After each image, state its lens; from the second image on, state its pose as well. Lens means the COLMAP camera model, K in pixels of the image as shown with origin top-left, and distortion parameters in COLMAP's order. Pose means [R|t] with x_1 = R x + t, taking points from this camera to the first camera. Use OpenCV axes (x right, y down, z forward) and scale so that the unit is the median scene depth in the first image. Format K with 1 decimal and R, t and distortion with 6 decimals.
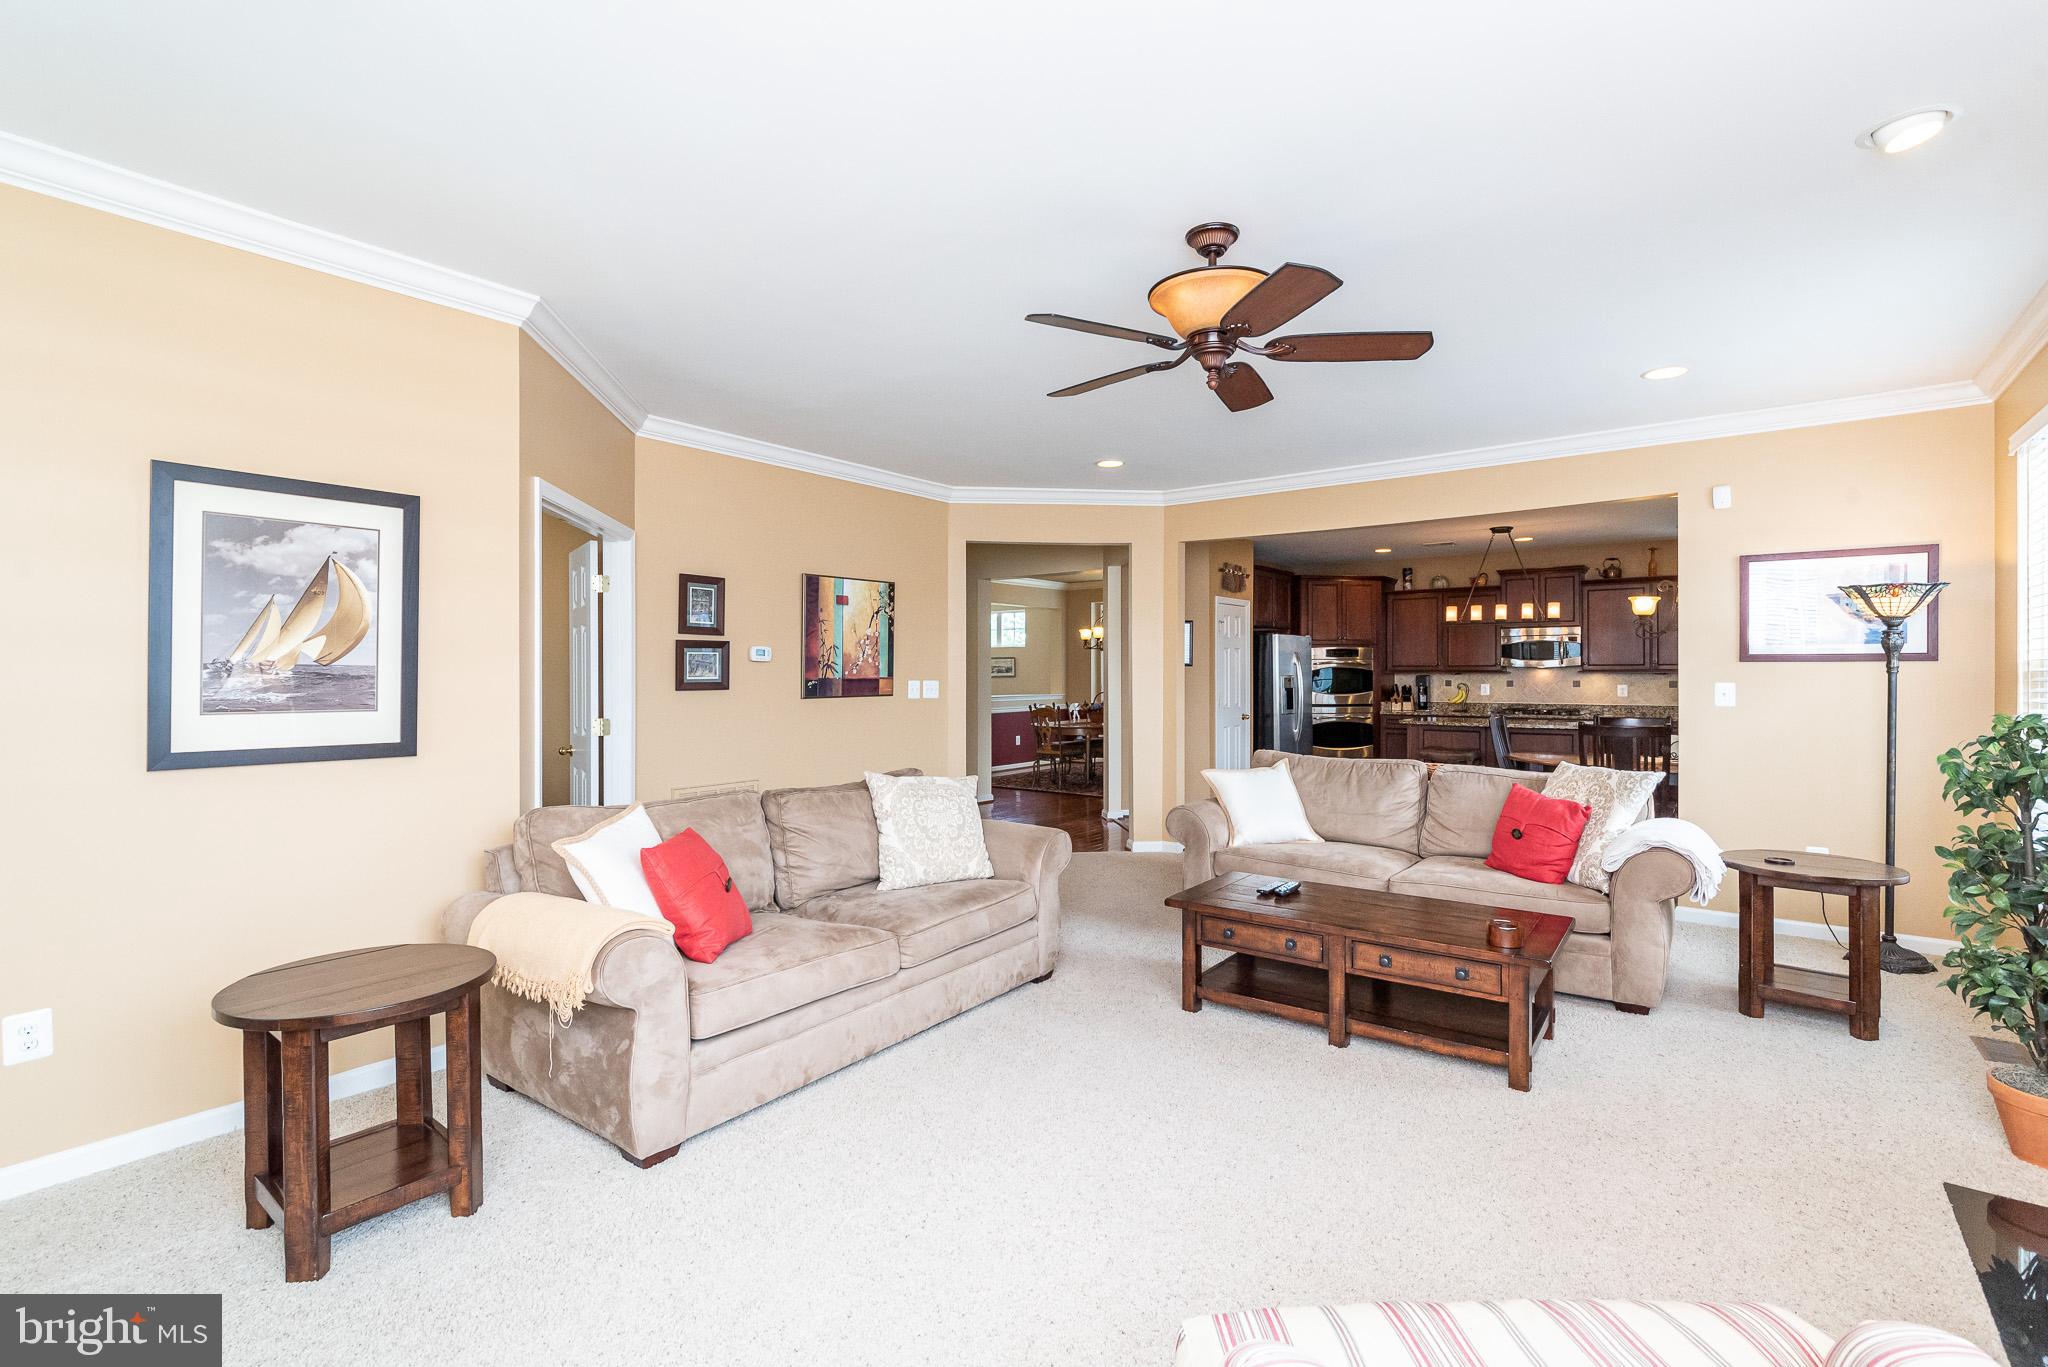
lens RADIAL K [[959.3, 0, 1006.2], [0, 959.3, 671.2], [0, 0, 1]] dist [0.002084, -0.000330]
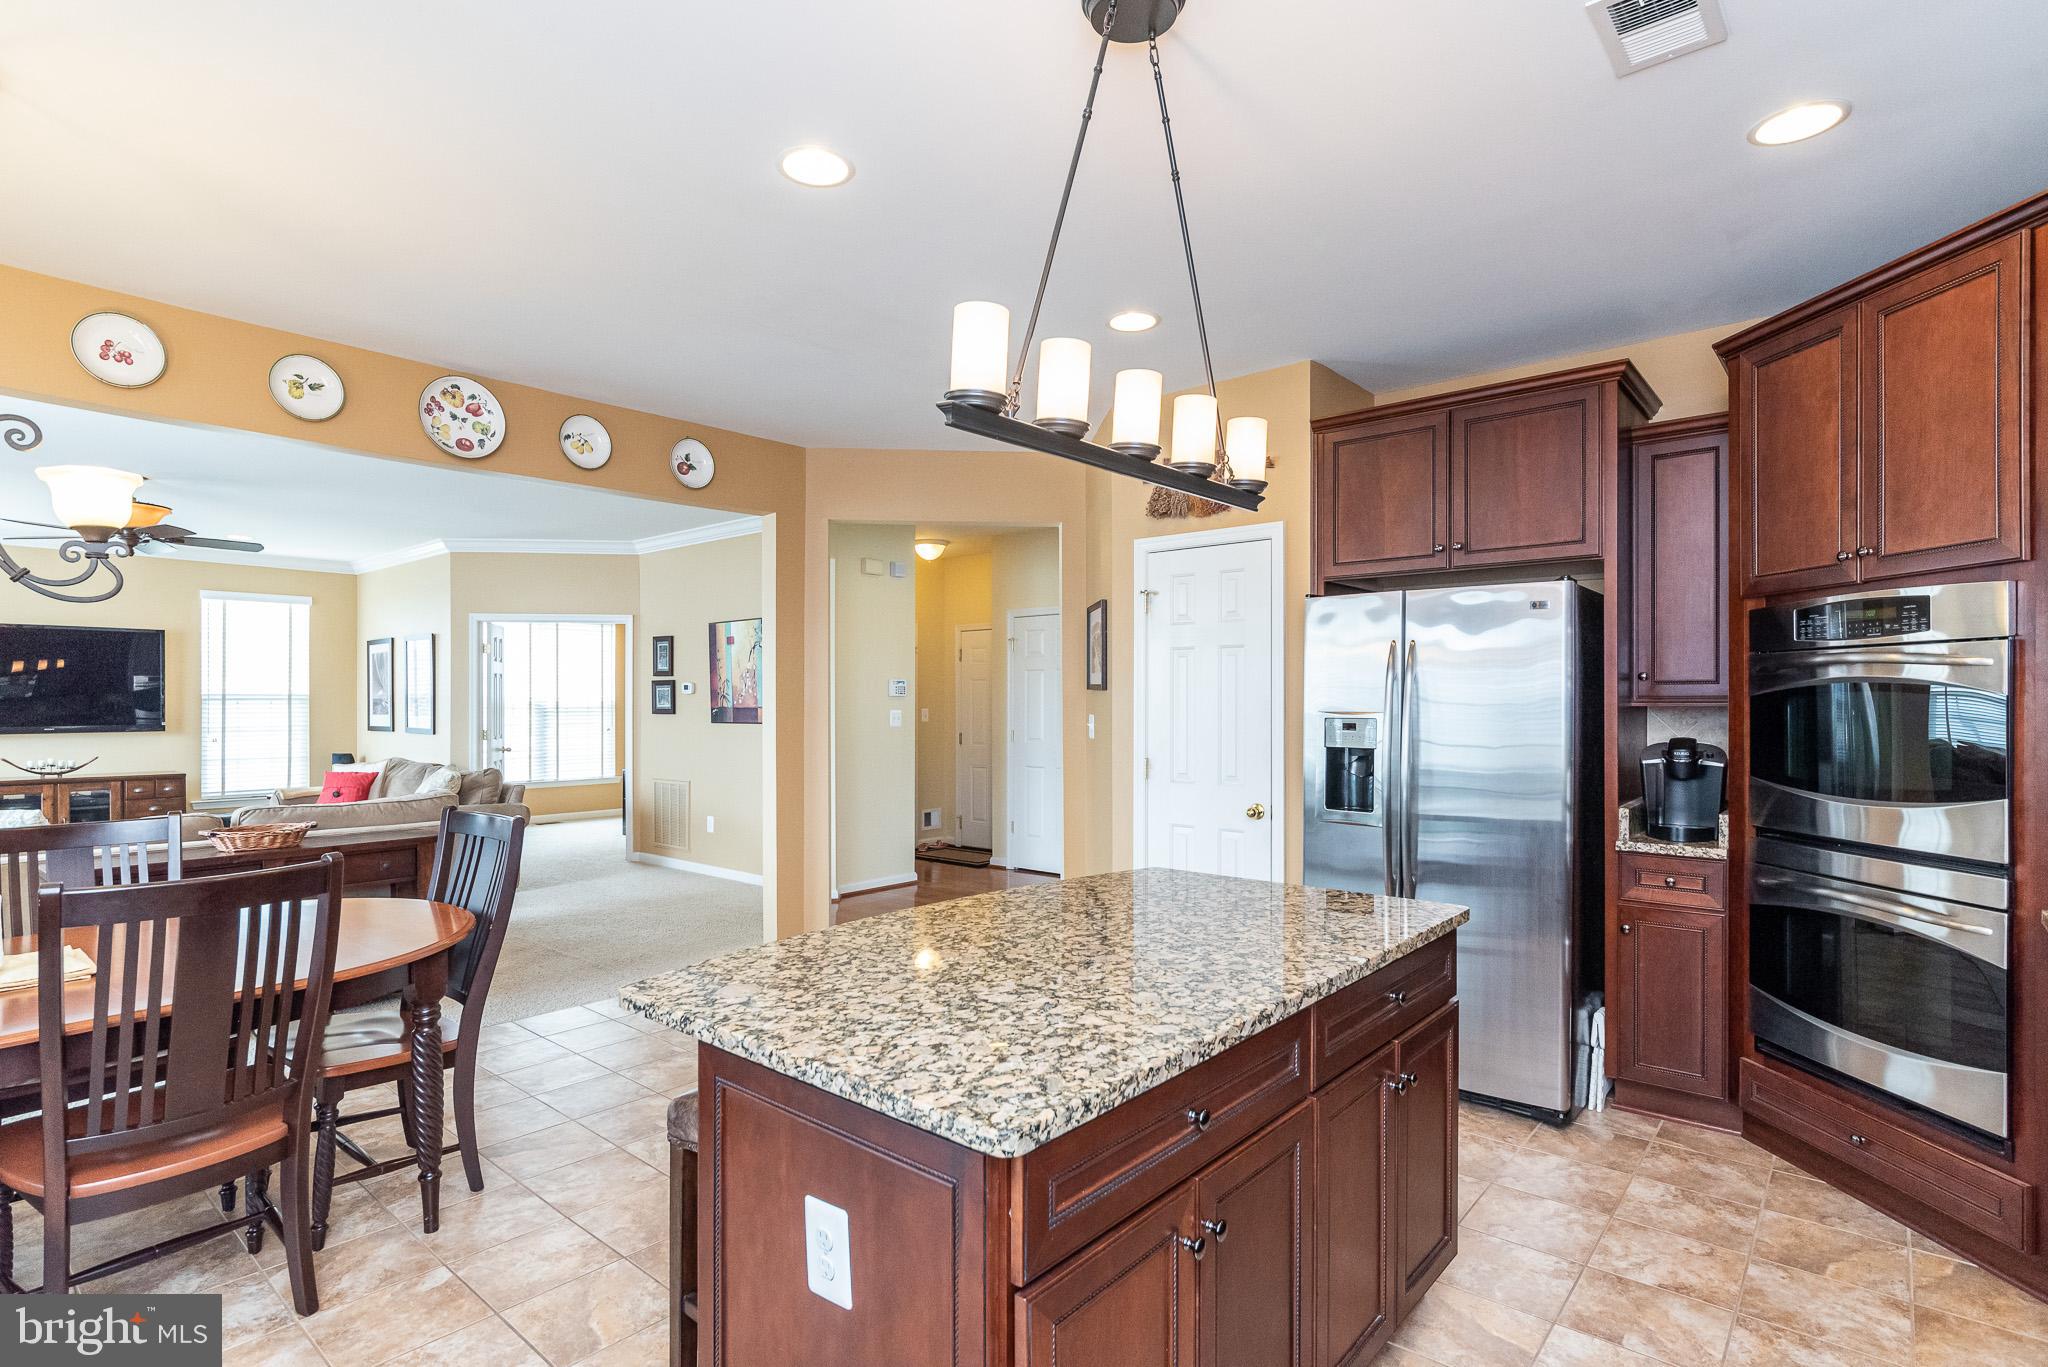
lens RADIAL K [[1009.2, 0, 970.4], [0, 1009.2, 701.2], [0, 0, 1]] dist [-0.016986, -0.000663]
pose [[-0.078845, -0.002354, -0.996884, 0.993248], [-0.001177, 0.999997, -0.002268, 0.002473], [0.996886, 0.000994, -0.078847, 1.335956]]
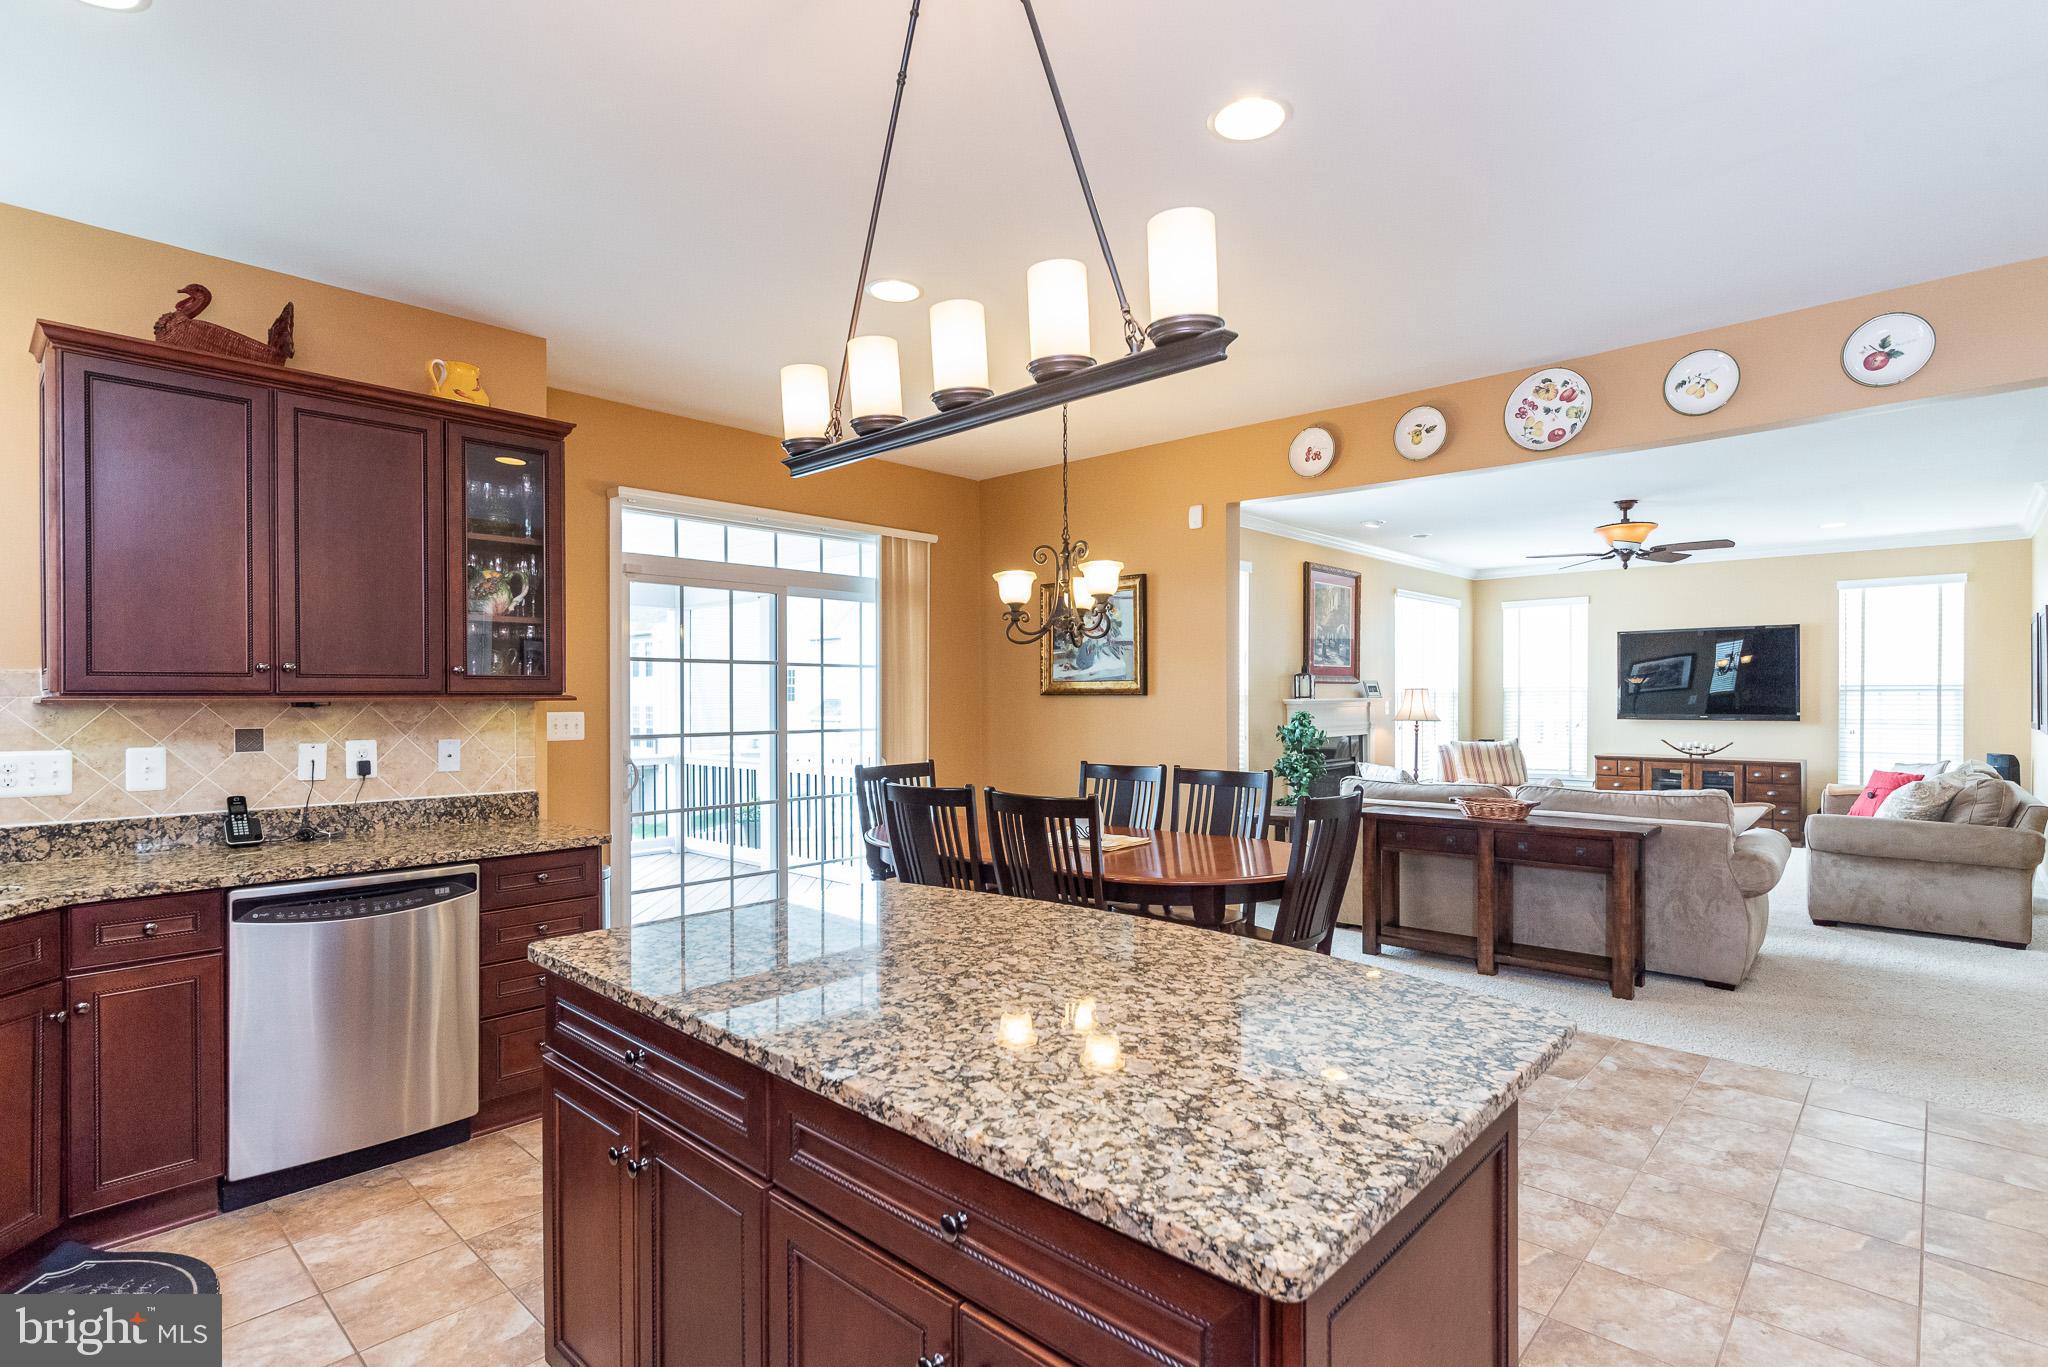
lens RADIAL K [[979.6, 0, 1068.8], [0, 979.6, 705.2], [0, 0, 1]] dist [-0.001744, -0.000424]
pose [[-0.997968, 0.001281, 0.063703, 0.661362], [0.001976, 0.999939, 0.010843, 0.001487], [-0.063686, 0.010947, -0.997910, 1.595109]]
